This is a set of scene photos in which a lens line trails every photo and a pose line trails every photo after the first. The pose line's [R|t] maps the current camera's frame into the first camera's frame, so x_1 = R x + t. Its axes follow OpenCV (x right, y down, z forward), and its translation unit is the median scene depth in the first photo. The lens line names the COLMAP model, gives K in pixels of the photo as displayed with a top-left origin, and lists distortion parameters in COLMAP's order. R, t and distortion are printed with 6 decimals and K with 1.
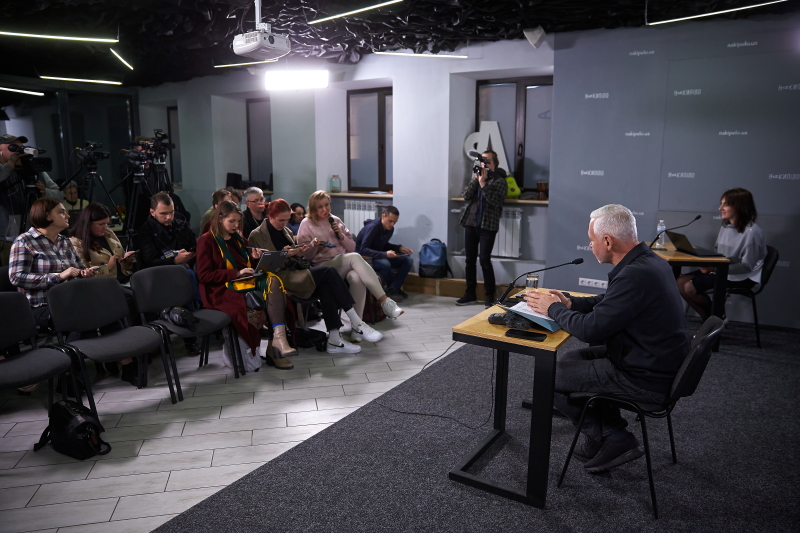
lens RADIAL K [[575.3, 0, 395.1], [0, 575.3, 267.4], [0, 0, 1]] dist [-0.058950, 0.007358]
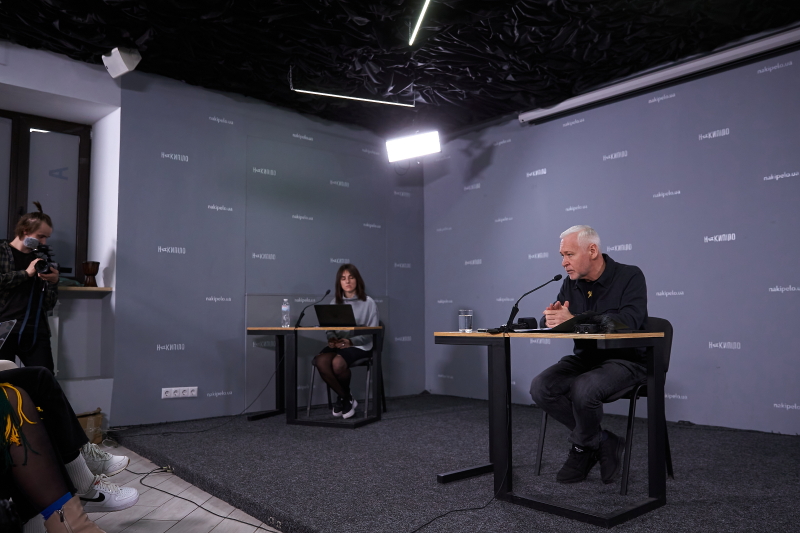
lens RADIAL K [[661.1, 0, 400.5], [0, 661.1, 268.0], [0, 0, 1]] dist [-0.073725, -0.007745]
pose [[0.278881, 0.075058, 0.957388, -0.427364], [0.181581, 0.974836, -0.129319, 0.032865], [-0.943002, 0.209908, 0.258234, 0.469477]]
